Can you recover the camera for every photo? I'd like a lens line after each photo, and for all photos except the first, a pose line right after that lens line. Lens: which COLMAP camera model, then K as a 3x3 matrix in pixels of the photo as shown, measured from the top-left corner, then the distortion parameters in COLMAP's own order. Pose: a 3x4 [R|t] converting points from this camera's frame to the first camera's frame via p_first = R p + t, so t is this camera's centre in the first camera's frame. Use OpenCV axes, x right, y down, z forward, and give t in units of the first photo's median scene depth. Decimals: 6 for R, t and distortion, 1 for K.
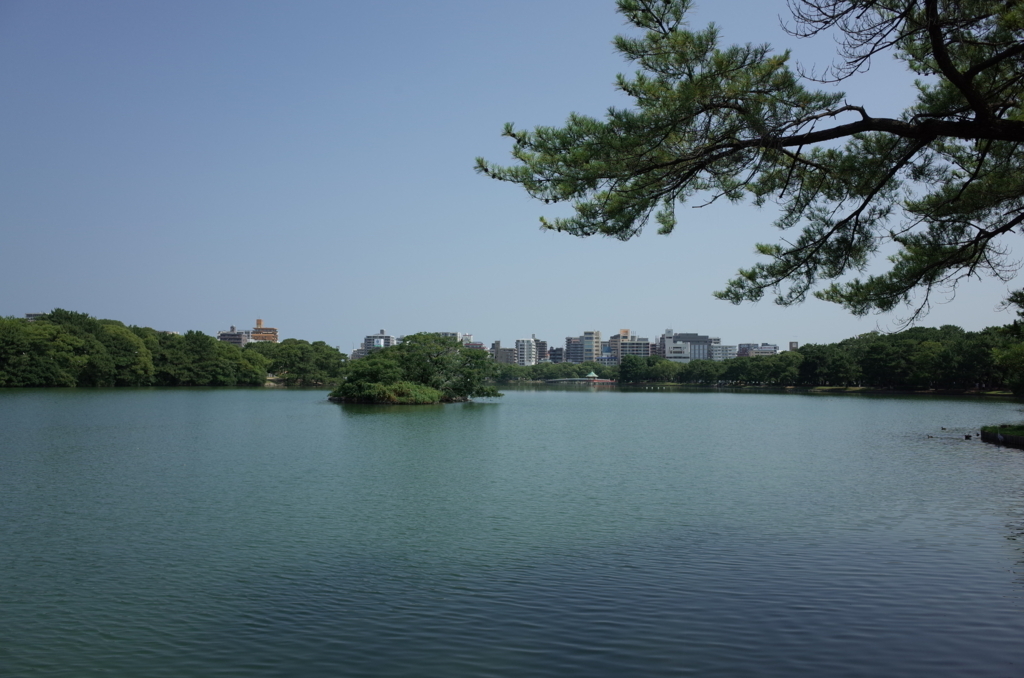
lens RADIAL K [[825.0, 0, 512.5], [0, 825.0, 338.2], [0, 0, 1]] dist [0.001353, 0.000211]
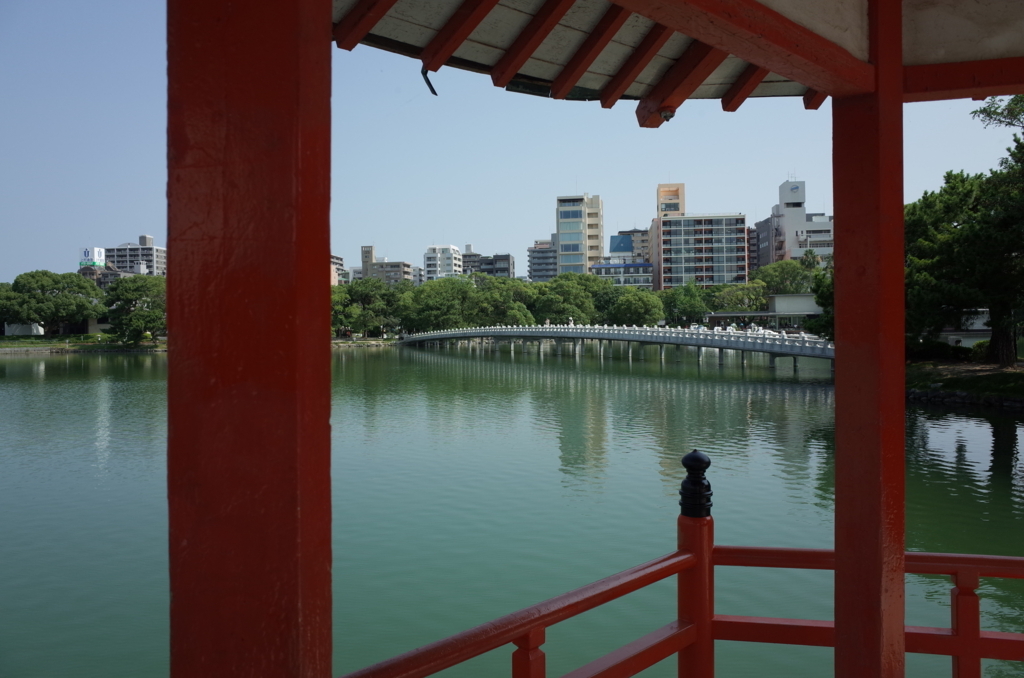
lens RADIAL K [[825.0, 0, 511.1], [0, 825.0, 338.8], [0, 0, 1]] dist [0.001353, 0.000211]
pose [[0.999433, -0.029089, 0.016957, 0.059452], [0.027944, 0.997542, 0.064257, 0.031136], [-0.018785, -0.063747, 0.997789, 0.643355]]
